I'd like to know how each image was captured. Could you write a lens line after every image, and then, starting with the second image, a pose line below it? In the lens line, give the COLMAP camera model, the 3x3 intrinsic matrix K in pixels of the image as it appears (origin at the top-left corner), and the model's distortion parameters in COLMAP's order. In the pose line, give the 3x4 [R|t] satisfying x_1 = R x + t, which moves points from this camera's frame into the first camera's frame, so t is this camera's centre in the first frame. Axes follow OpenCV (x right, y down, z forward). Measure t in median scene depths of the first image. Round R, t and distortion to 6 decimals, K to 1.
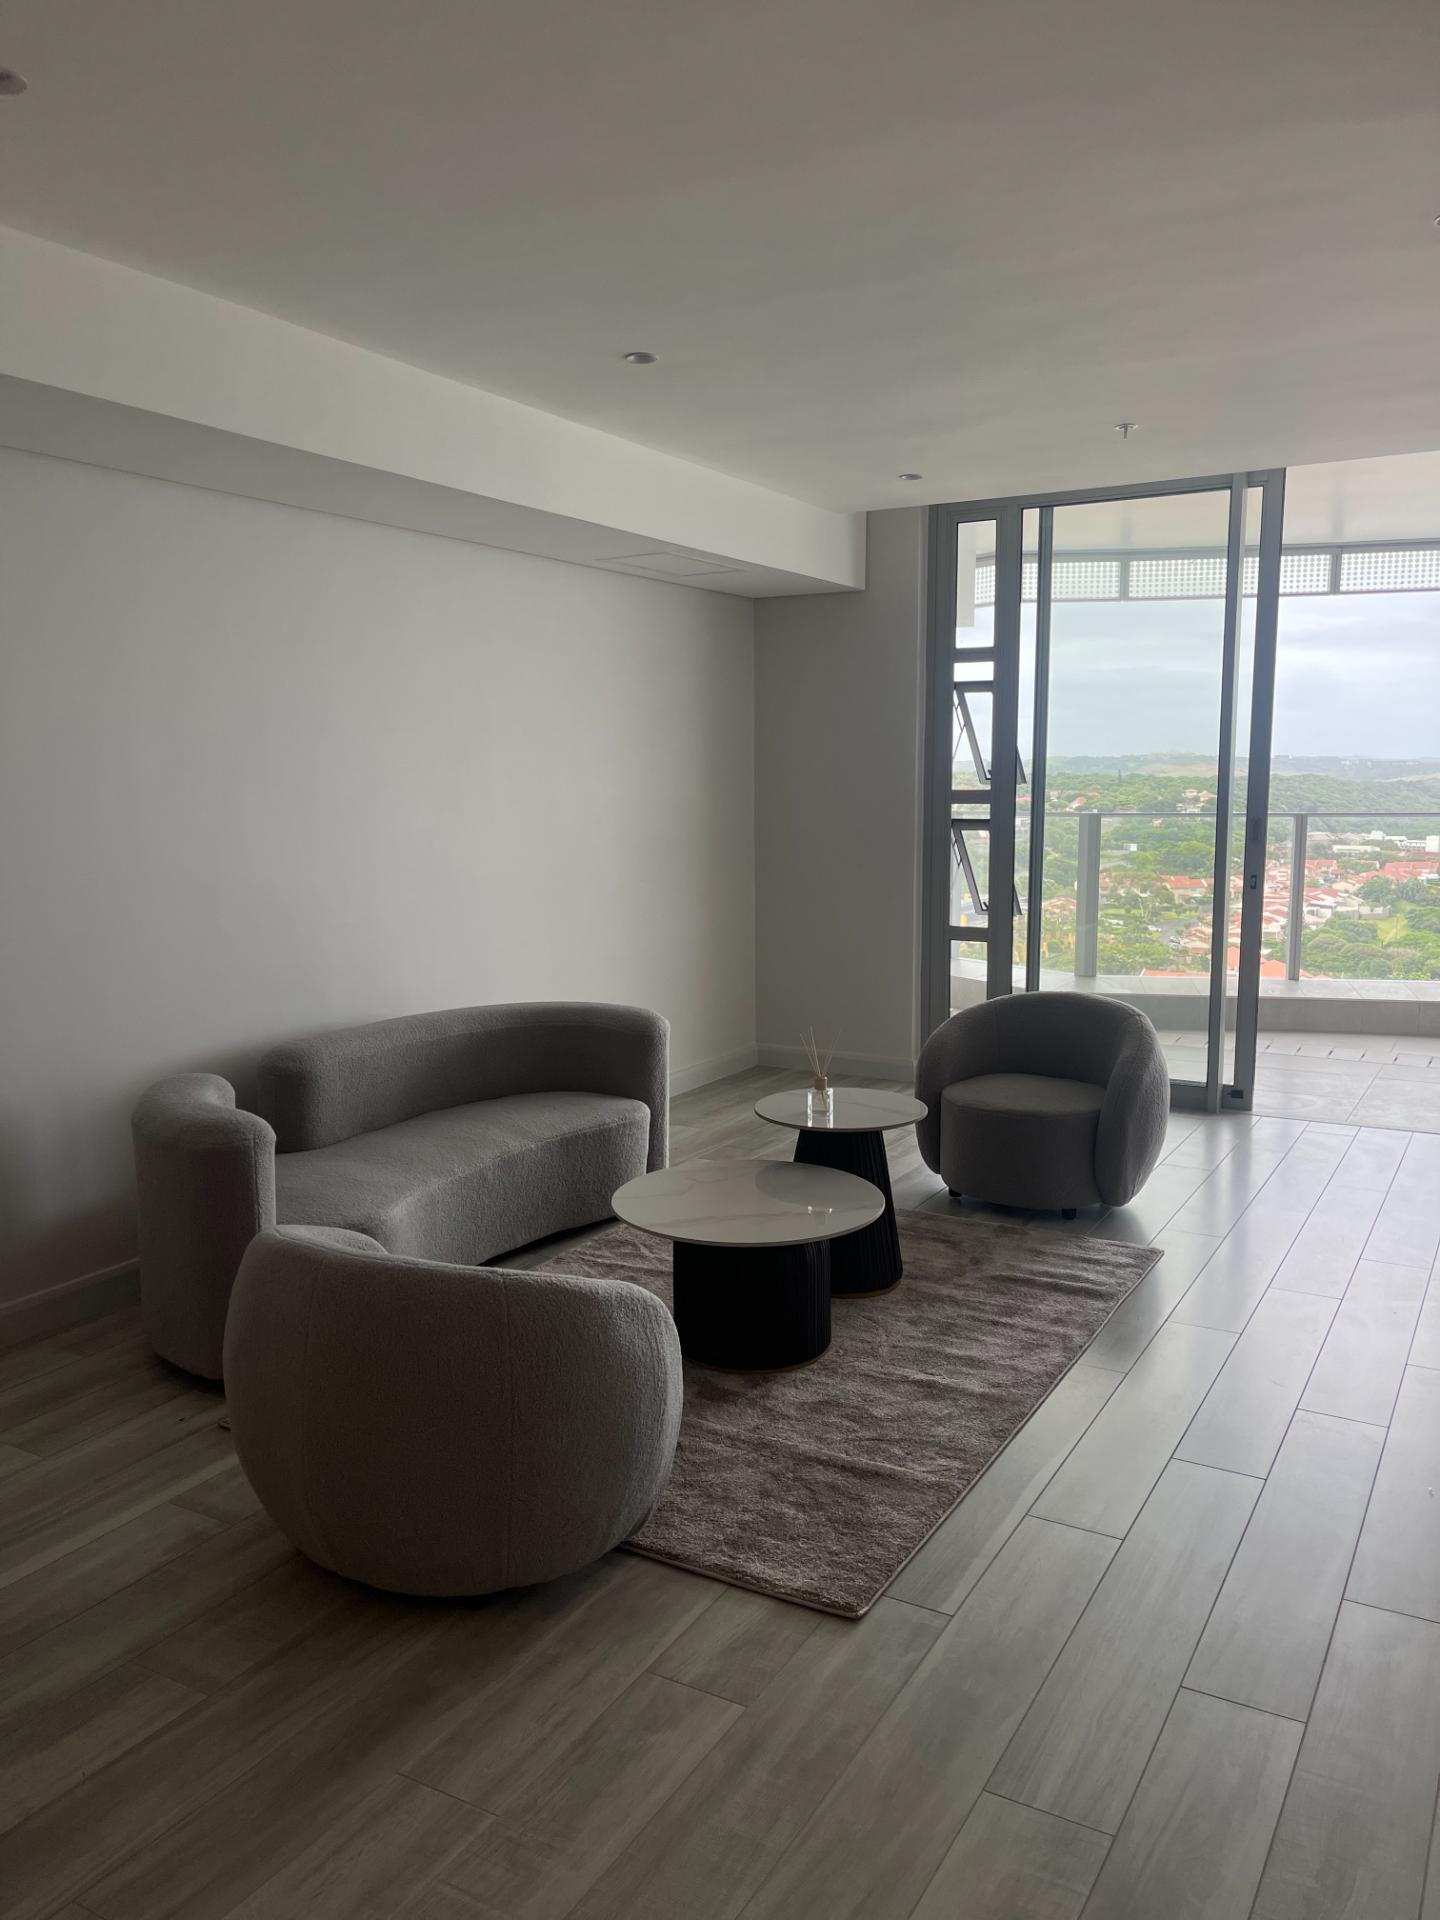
lens RADIAL K [[1470.3, 0, 724.0], [0, 1470.3, 971.7], [0, 0, 1]] dist [0.024707, -0.010057]
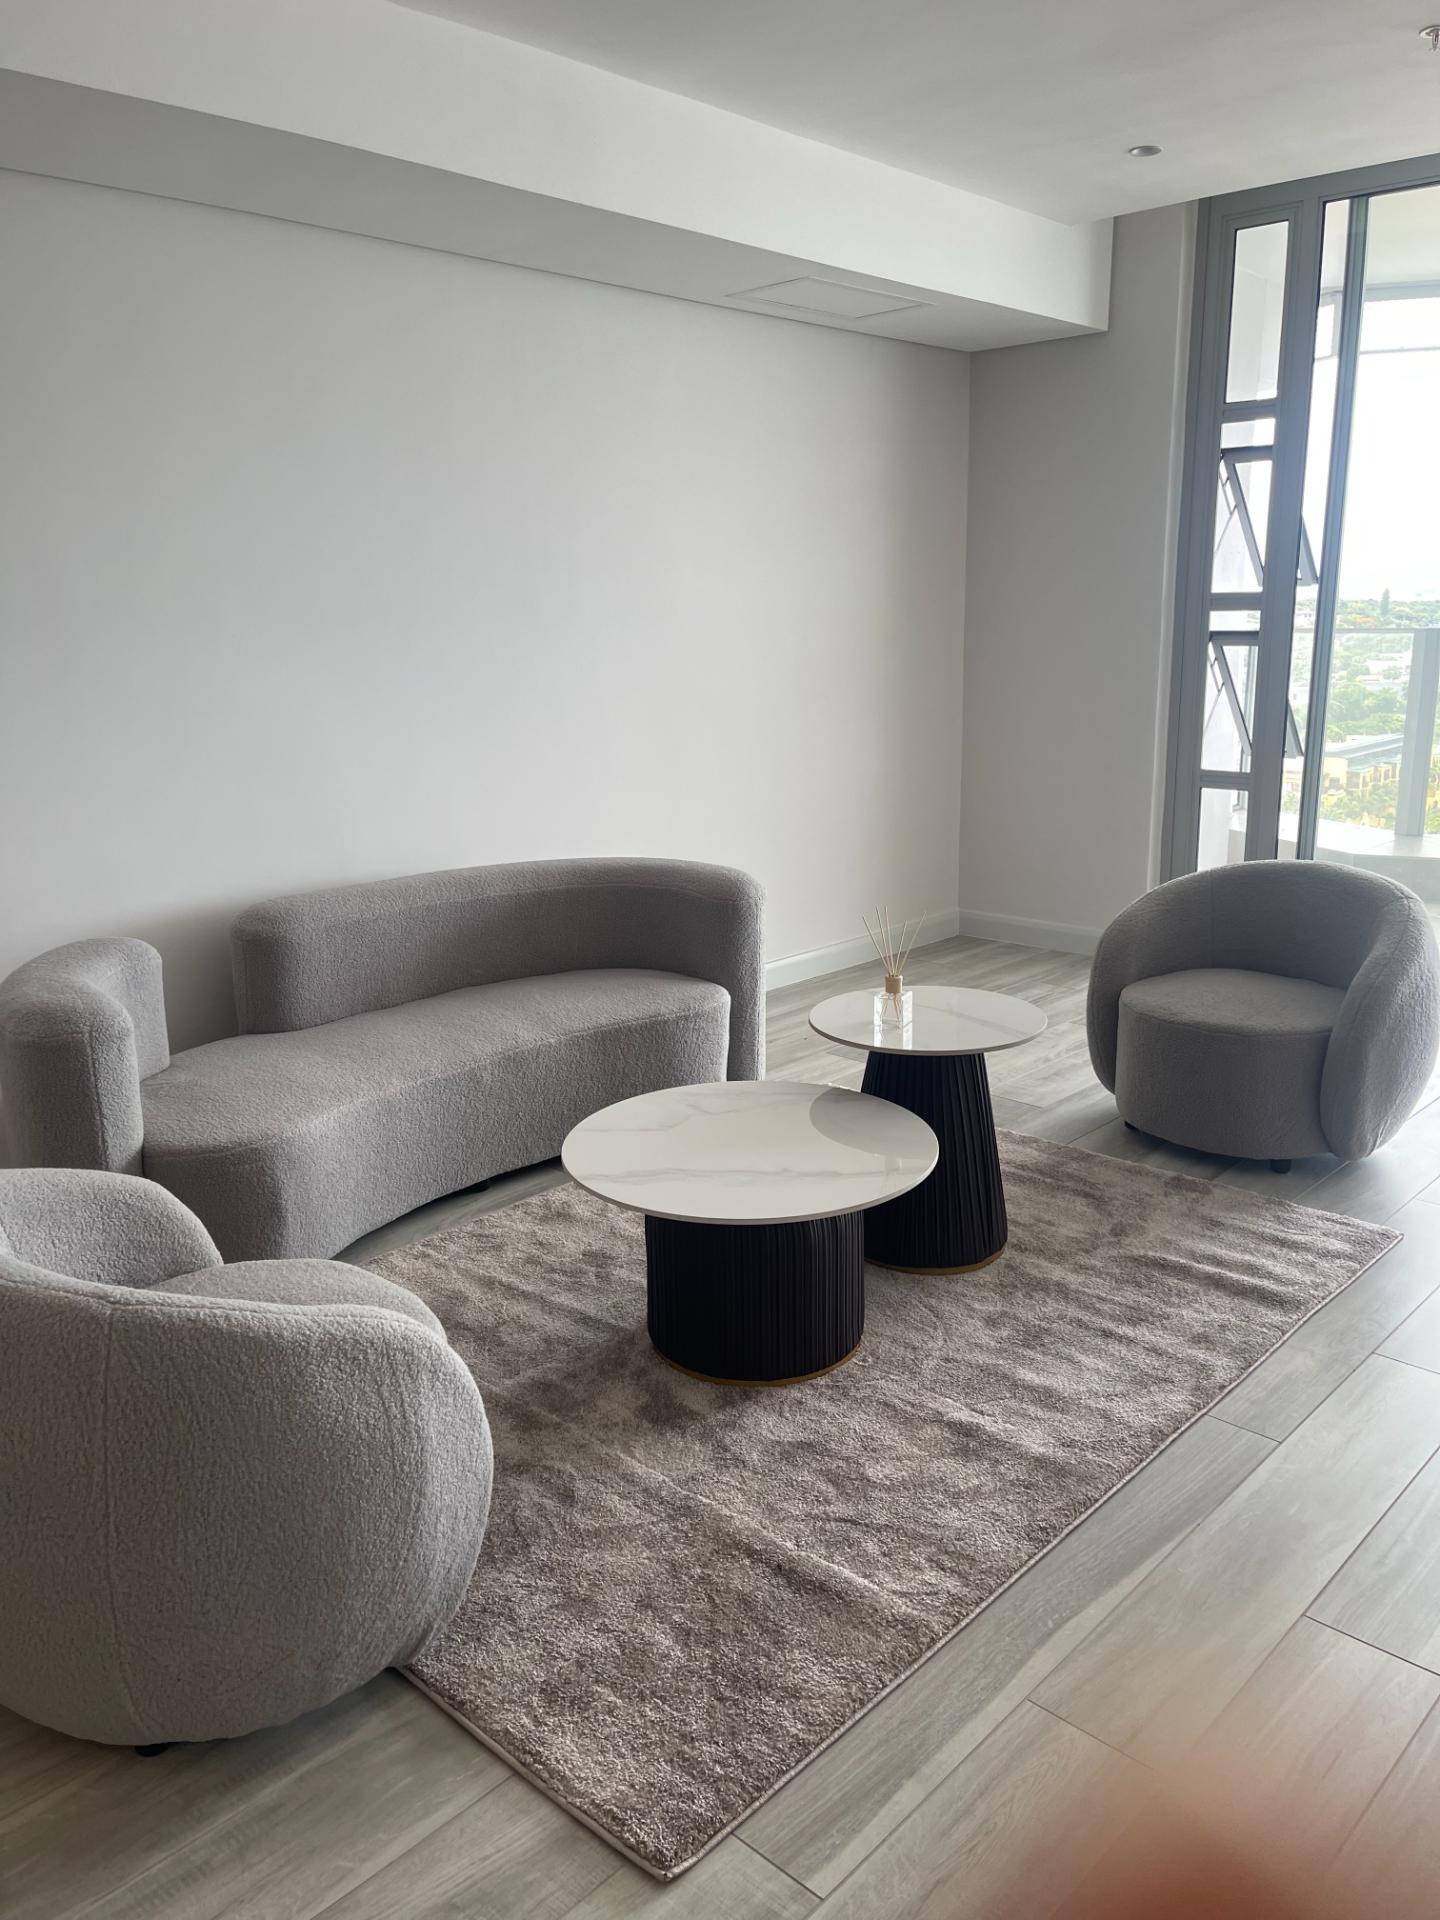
lens RADIAL K [[1470.3, 0, 724.0], [0, 1470.3, 971.7], [0, 0, 1]] dist [0.024707, -0.010057]
pose [[0.973061, 0.045093, -0.226093, 0.155766], [-0.020663, 0.993797, 0.109276, -0.008355], [0.229618, -0.101660, 0.967957, 0.286740]]
